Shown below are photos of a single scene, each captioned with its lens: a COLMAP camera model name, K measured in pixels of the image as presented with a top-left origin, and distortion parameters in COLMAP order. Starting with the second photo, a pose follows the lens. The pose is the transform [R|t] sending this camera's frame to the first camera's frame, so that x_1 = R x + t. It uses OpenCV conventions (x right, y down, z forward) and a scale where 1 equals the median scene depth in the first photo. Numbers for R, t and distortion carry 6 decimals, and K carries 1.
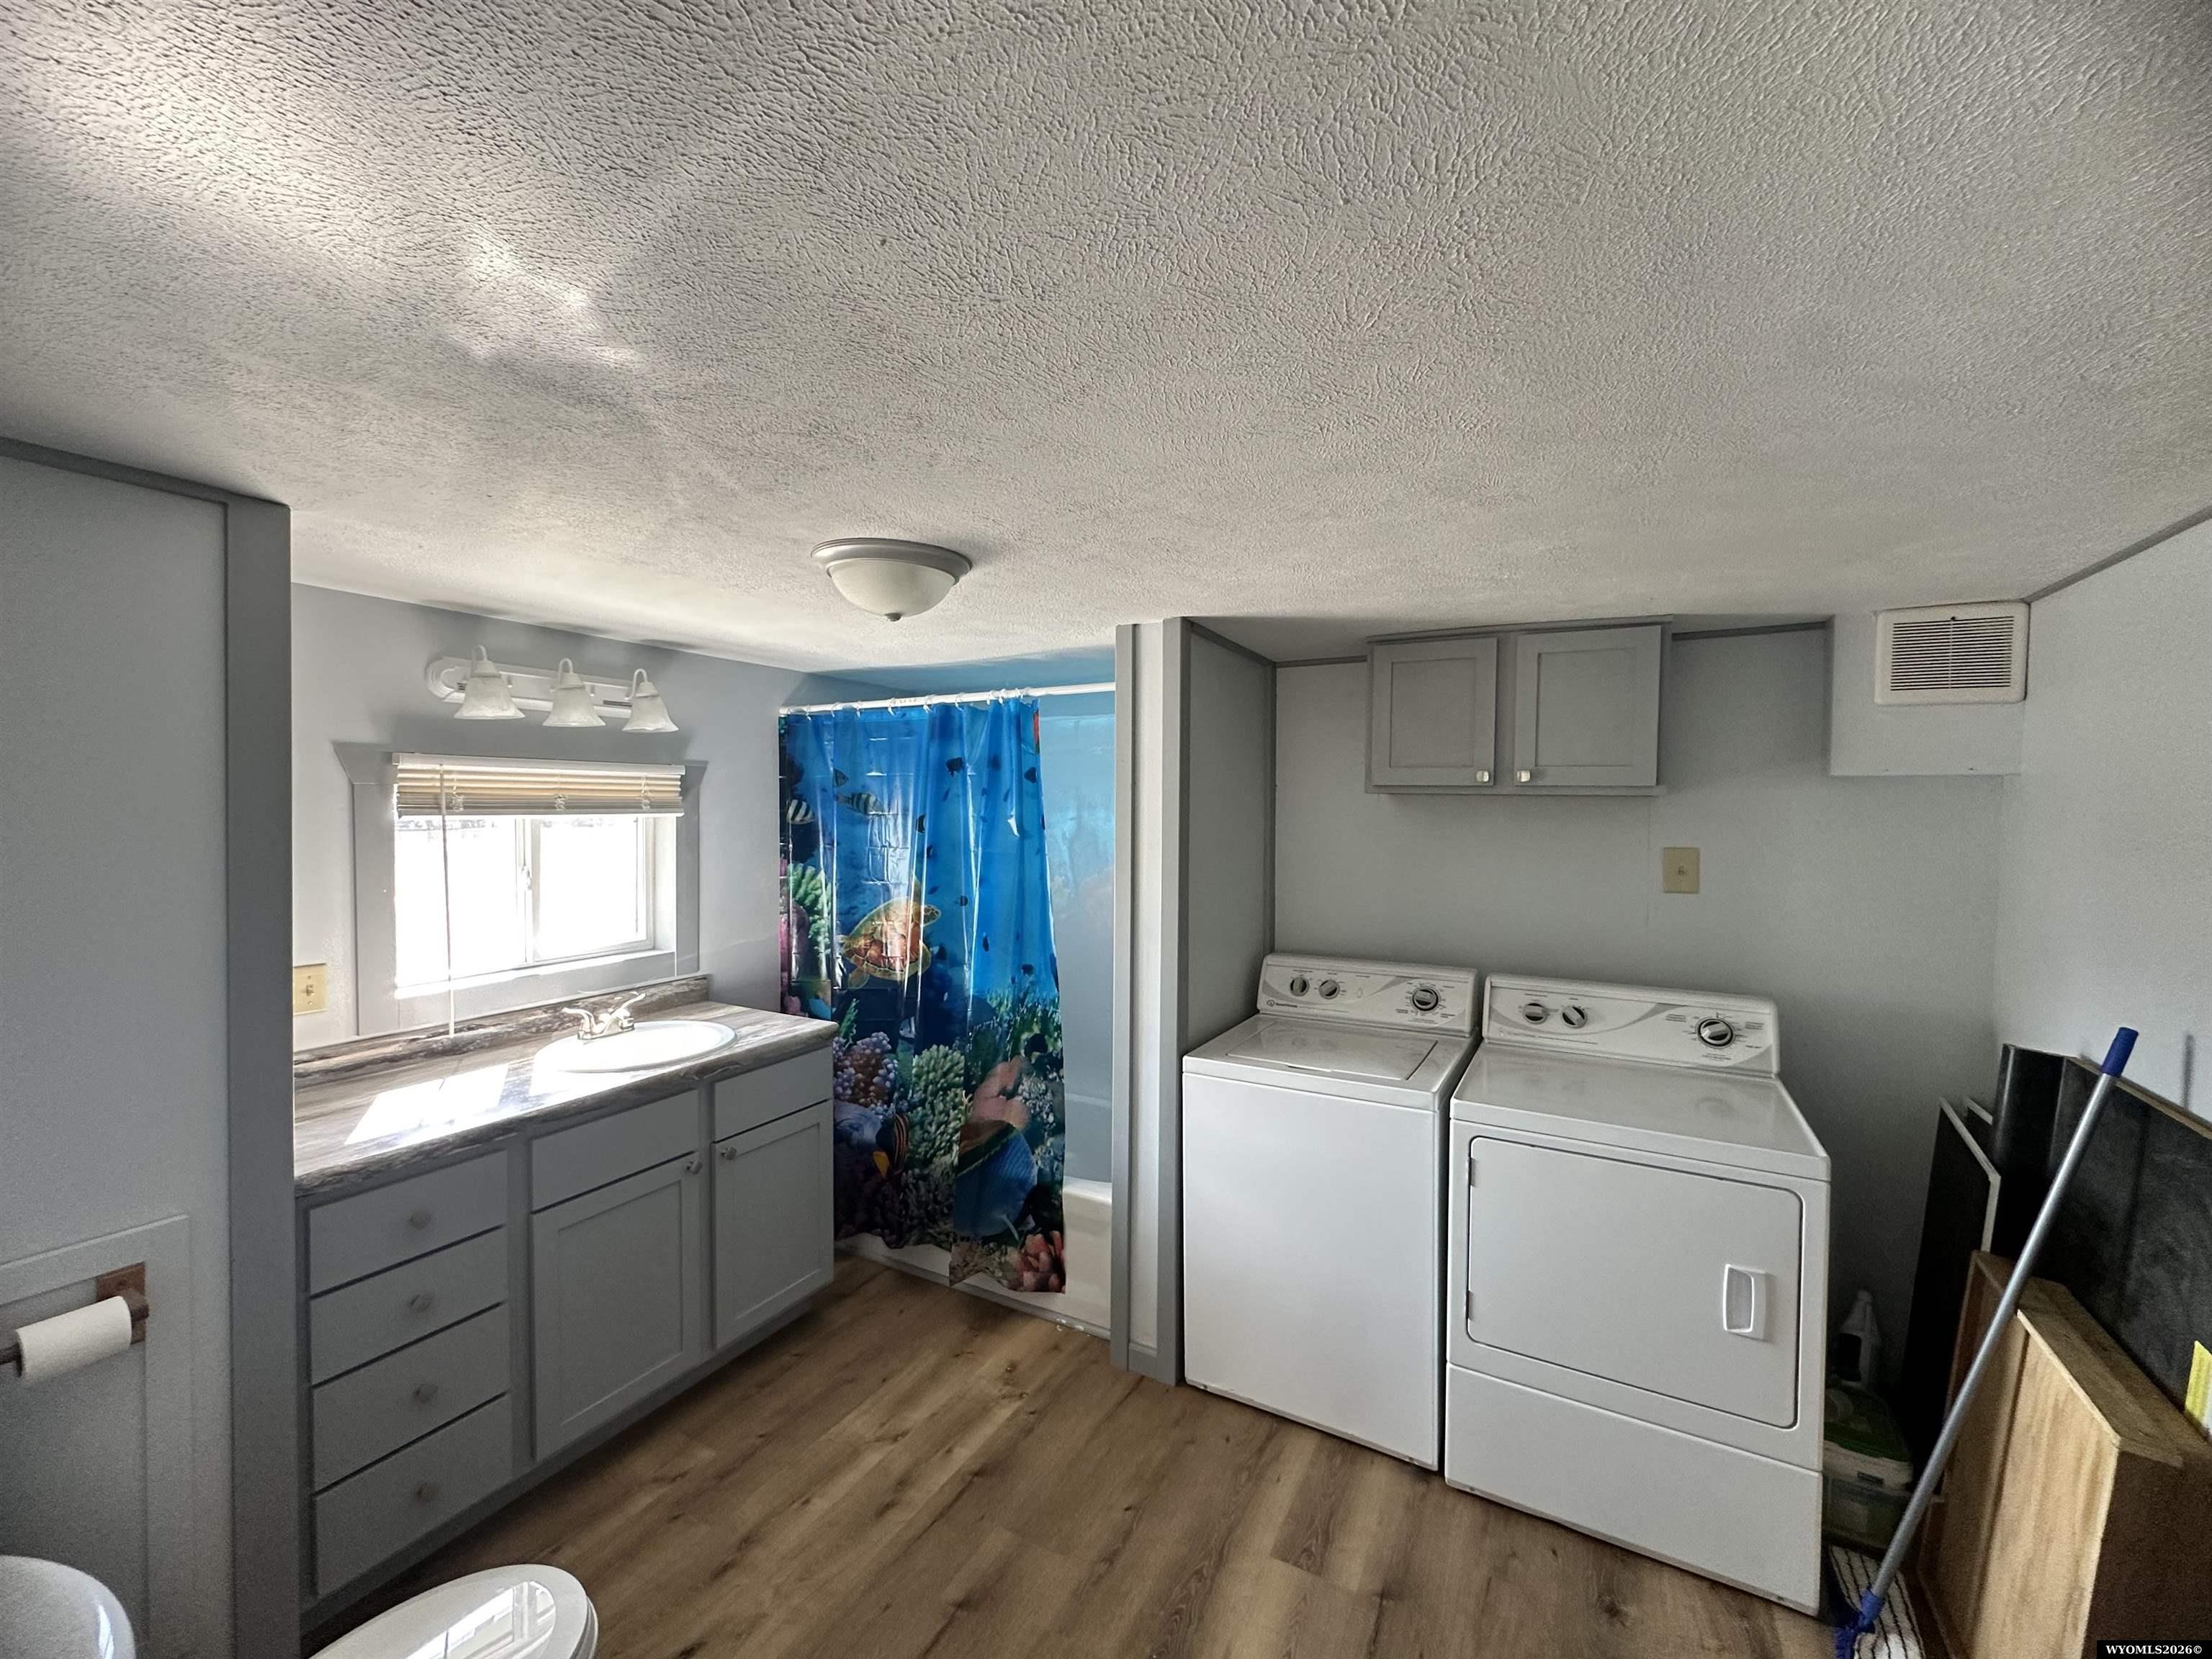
lens RADIAL K [[887.6, 0, 1110.8], [0, 887.6, 824.7], [0, 0, 1]] dist [-0.003948, 0.000702]
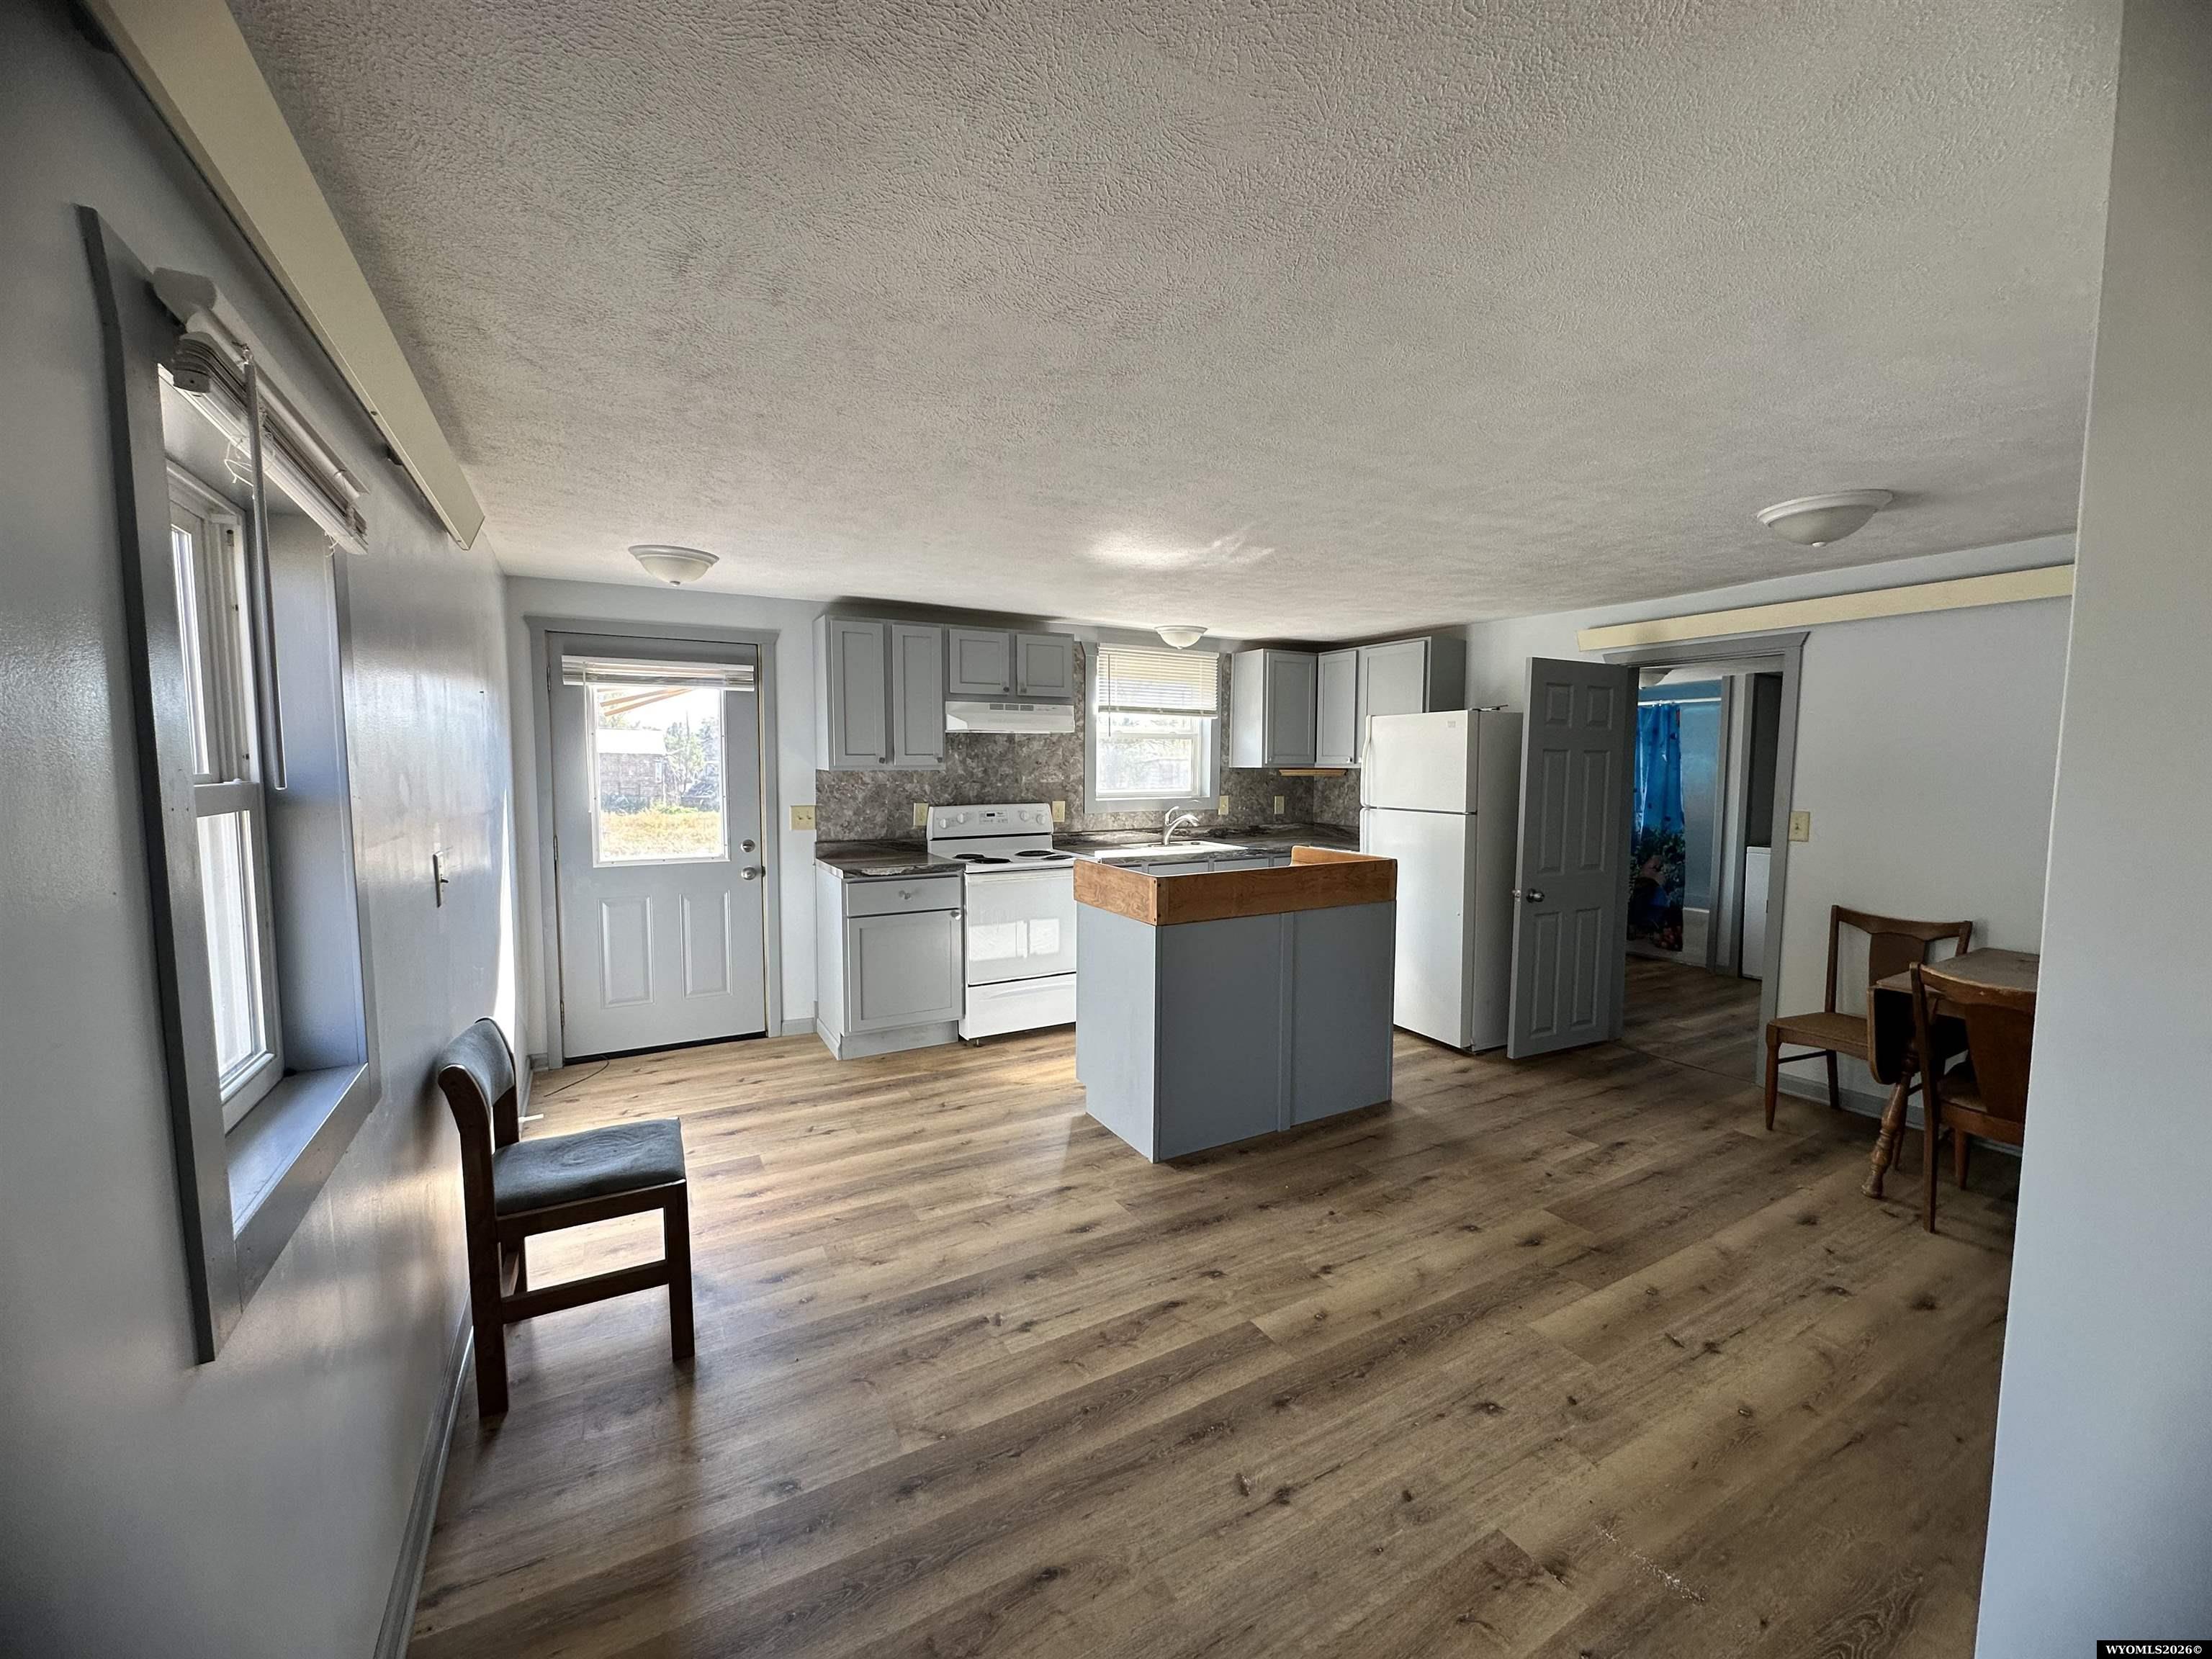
lens RADIAL K [[887.6, 0, 1100.0], [0, 887.6, 828.3], [0, 0, 1]] dist [-0.003948, 0.000702]
pose [[0.849419, 0.035560, -0.526520, -0.137793], [-0.013969, 0.998893, 0.044928, 0.106638], [0.527534, -0.030808, 0.848975, -1.849431]]
